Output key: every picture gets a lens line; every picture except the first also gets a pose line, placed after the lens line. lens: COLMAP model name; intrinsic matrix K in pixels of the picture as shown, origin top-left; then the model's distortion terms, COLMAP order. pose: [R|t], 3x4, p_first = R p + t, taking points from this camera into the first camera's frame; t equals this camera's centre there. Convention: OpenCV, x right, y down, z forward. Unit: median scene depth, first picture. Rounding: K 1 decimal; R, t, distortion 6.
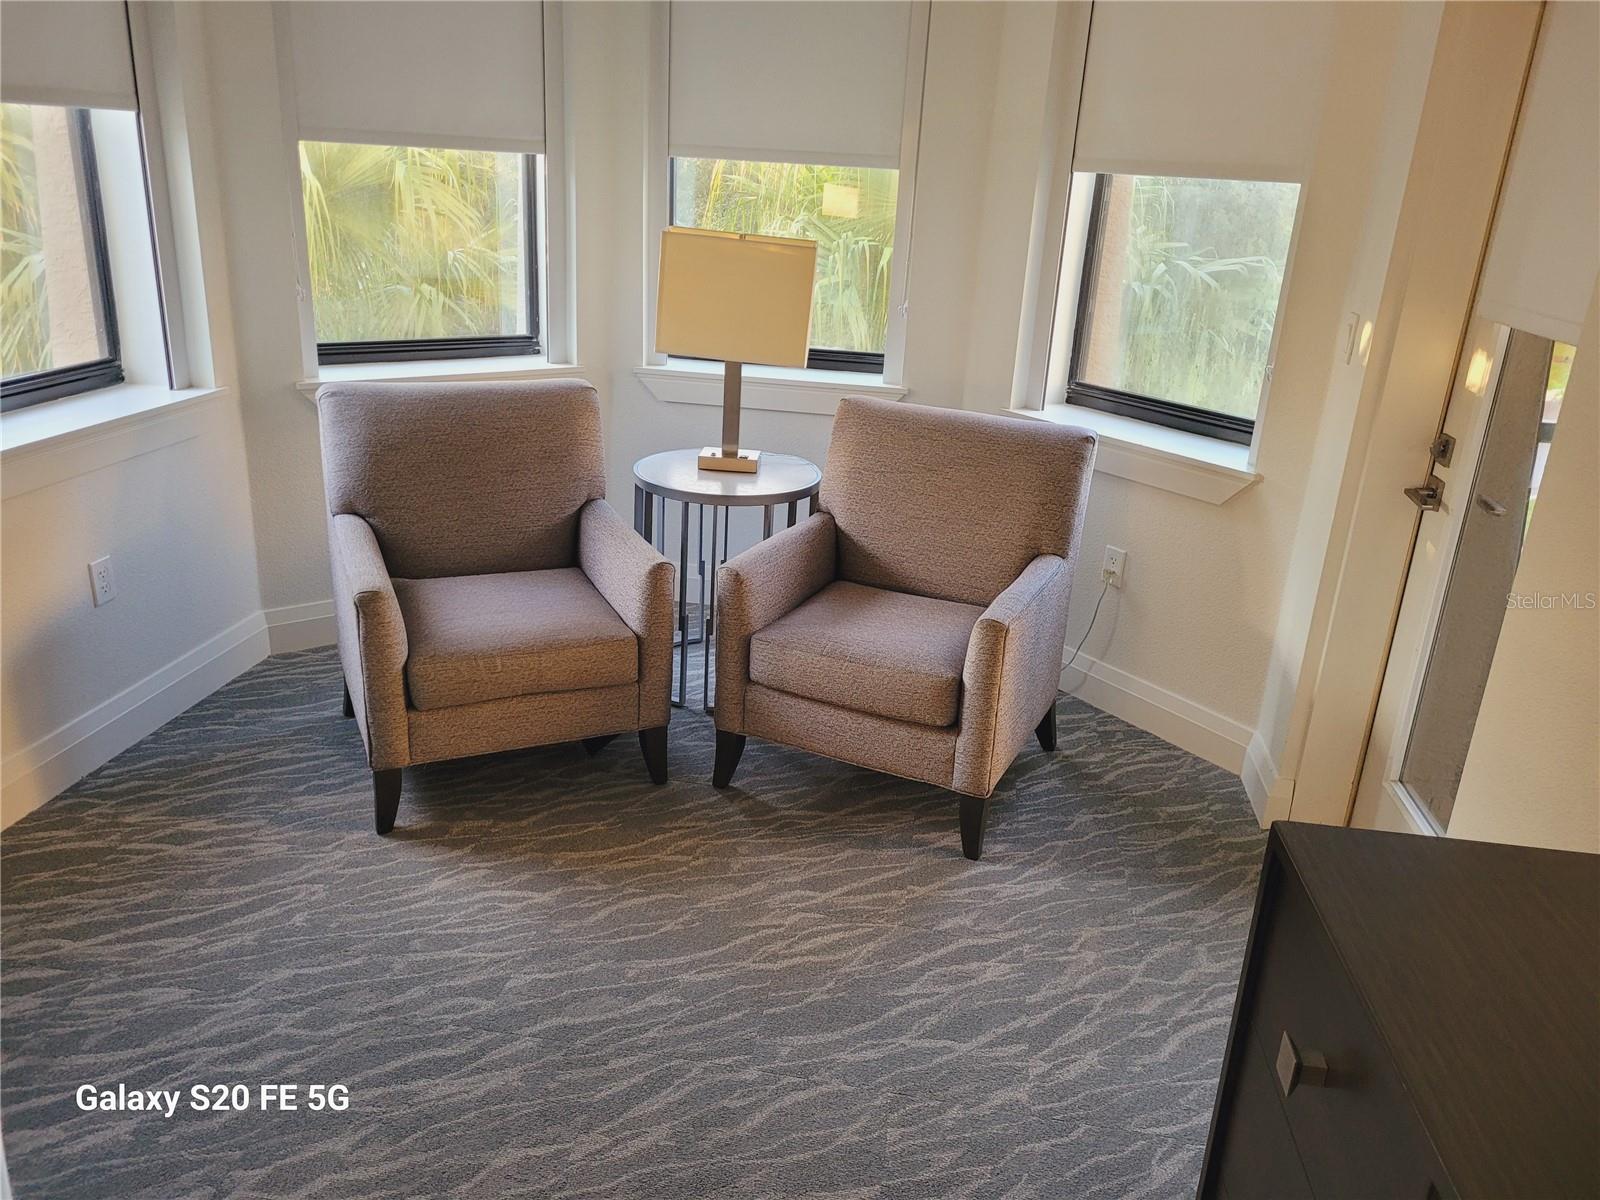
lens RADIAL K [[1210.0, 0, 794.9], [0, 1210.0, 605.5], [0, 0, 1]] dist [0.046702, -0.042105]
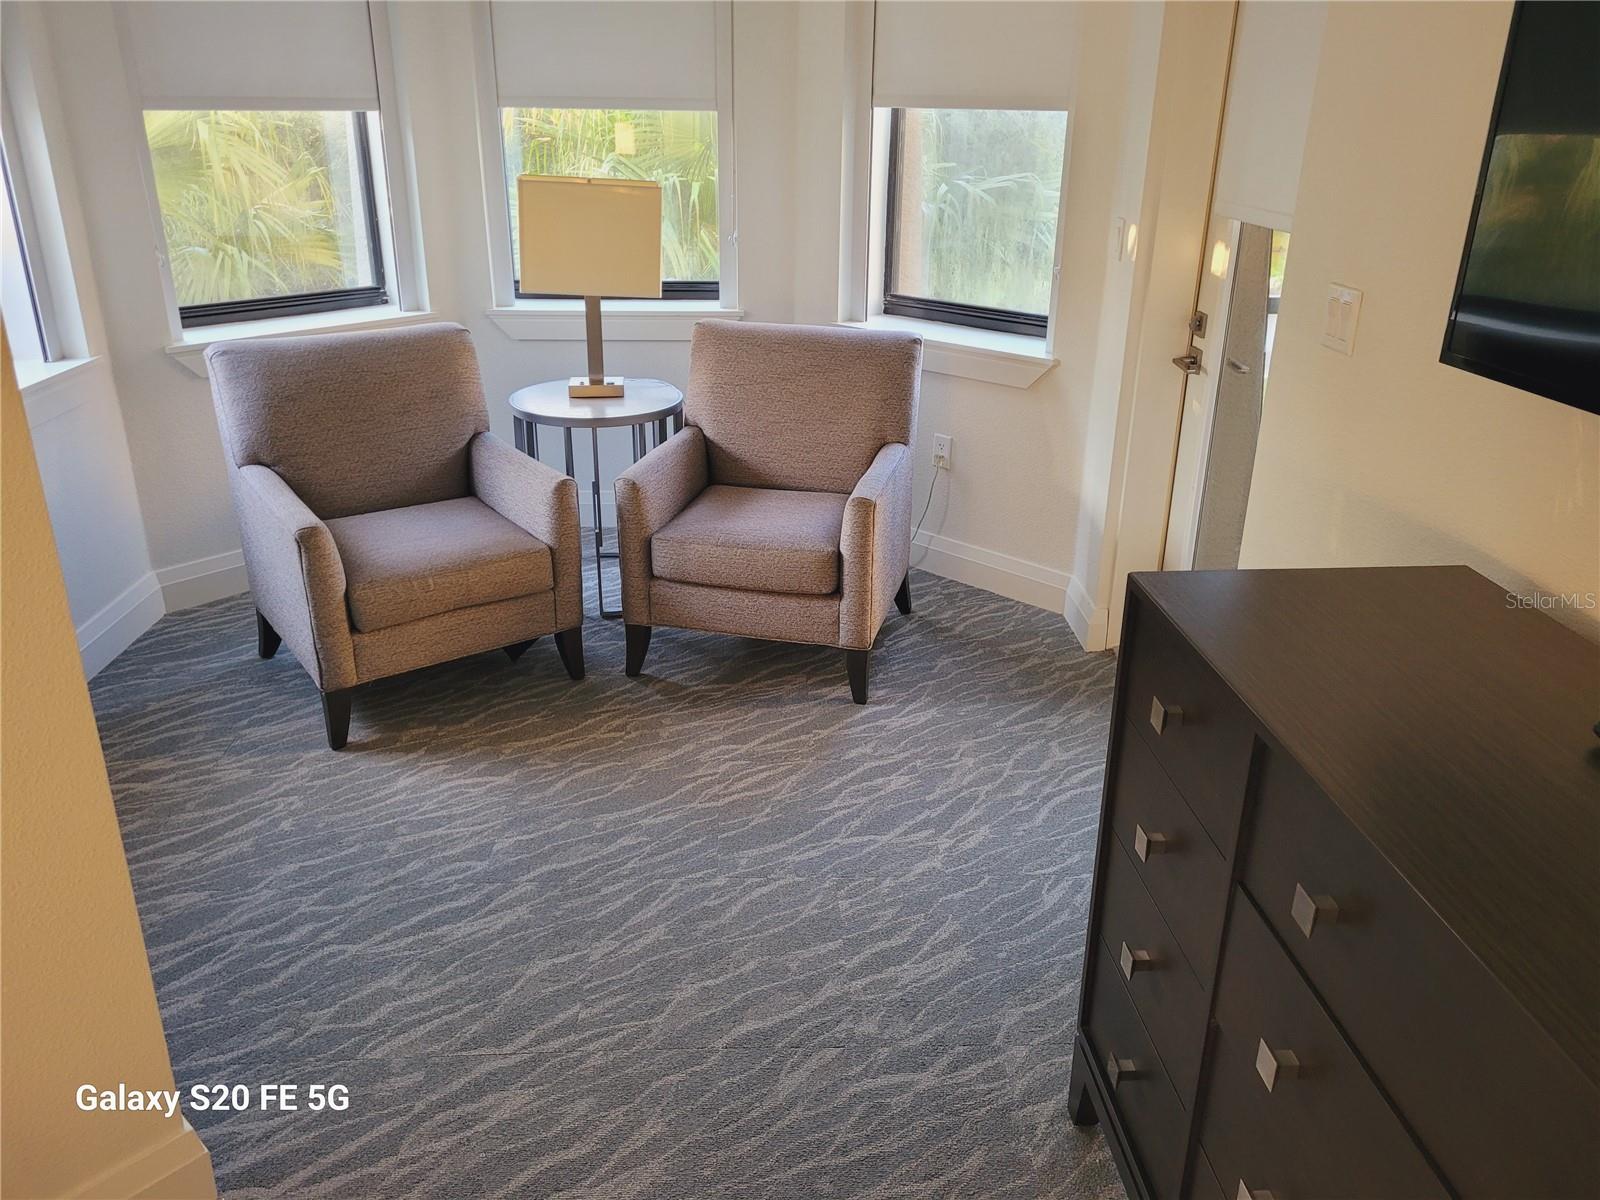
lens RADIAL K [[1210.0, 0, 797.5], [0, 1210.0, 592.1], [0, 0, 1]] dist [0.046702, -0.042105]
pose [[0.979880, -0.111881, 0.165284, -0.095781], [0.104842, 0.993194, 0.050742, 0.033685], [-0.169836, -0.032392, 0.984940, -0.146194]]
